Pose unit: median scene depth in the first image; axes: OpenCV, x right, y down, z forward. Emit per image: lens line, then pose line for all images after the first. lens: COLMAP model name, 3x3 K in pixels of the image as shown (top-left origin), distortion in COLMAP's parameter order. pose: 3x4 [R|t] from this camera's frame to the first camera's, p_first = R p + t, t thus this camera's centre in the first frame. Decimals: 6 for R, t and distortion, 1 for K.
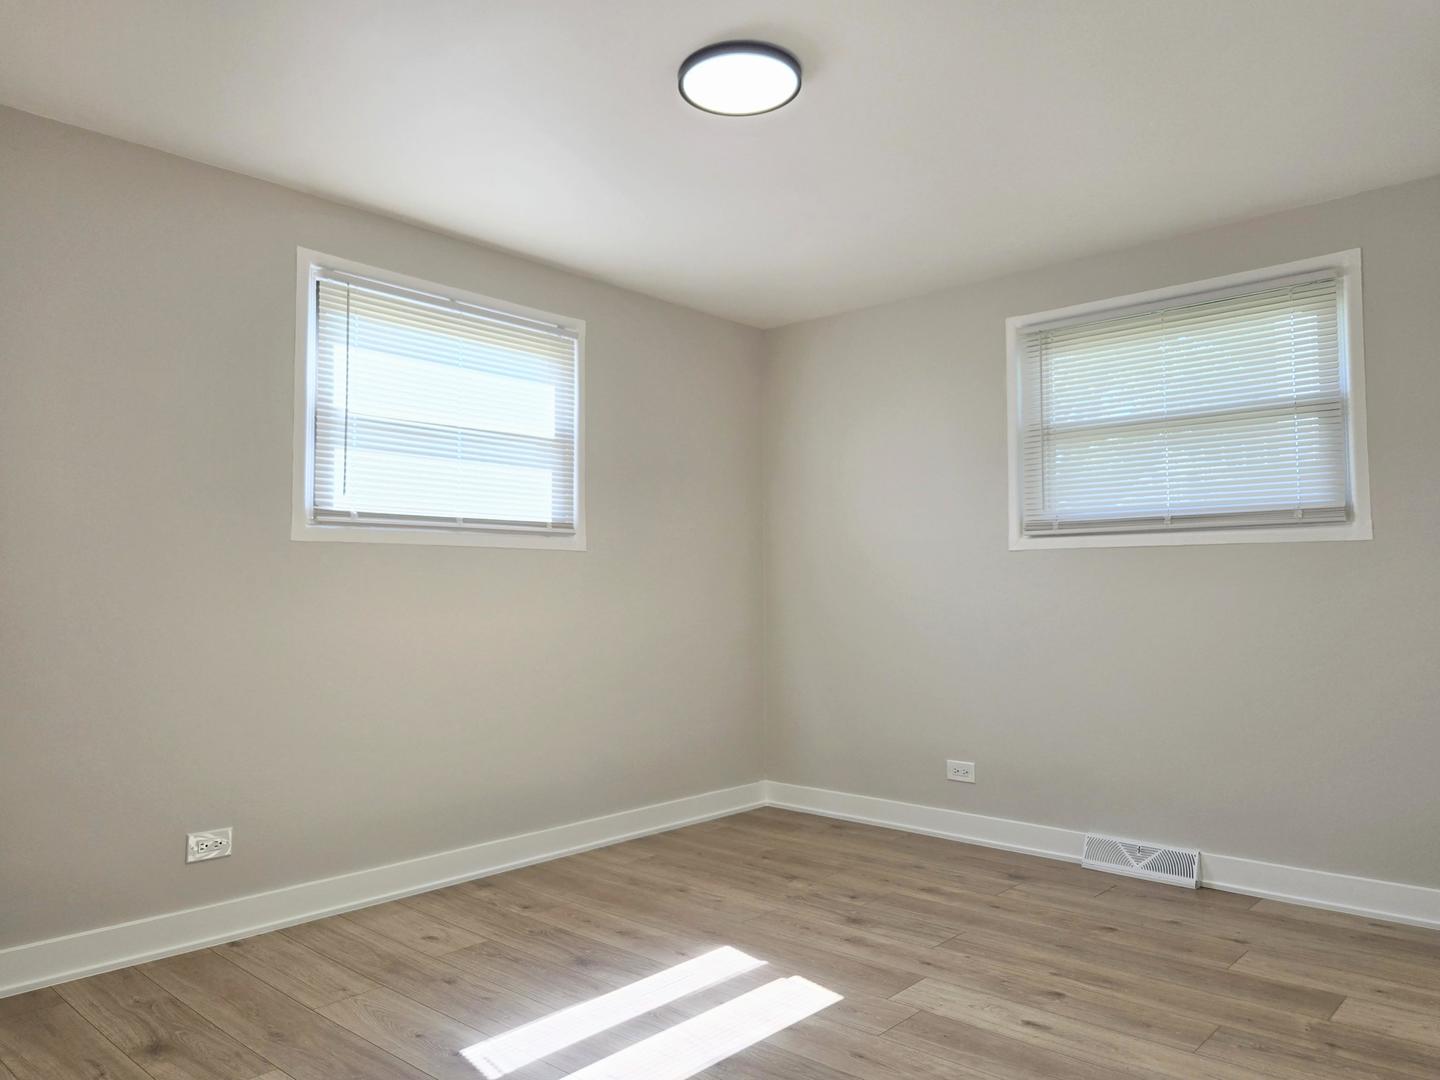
lens RADIAL K [[999.1, 0, 719.3], [0, 999.1, 525.7], [0, 0, 1]] dist [0.066376, -0.054199]
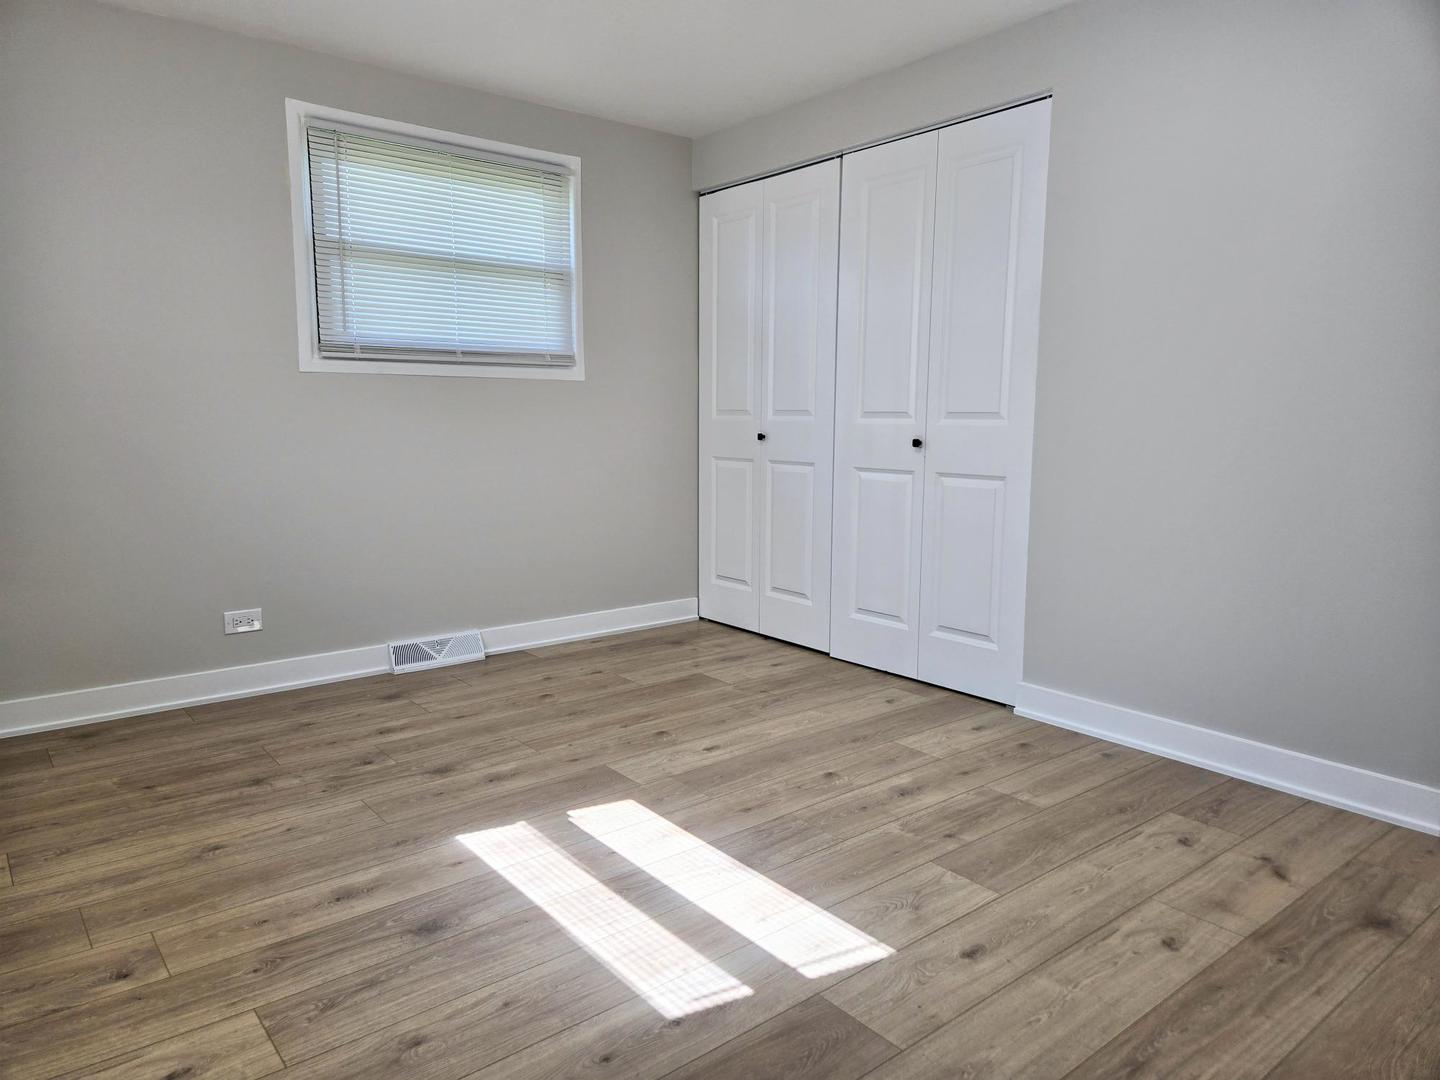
lens RADIAL K [[935.6, 0, 696.1], [0, 935.6, 531.4], [0, 0, 1]] dist [0.060400, -0.043194]
pose [[0.183224, -0.120966, 0.975600, -0.646095], [-0.069257, 0.988346, 0.135554, 0.034810], [-0.980629, -0.092404, 0.172711, 0.629273]]
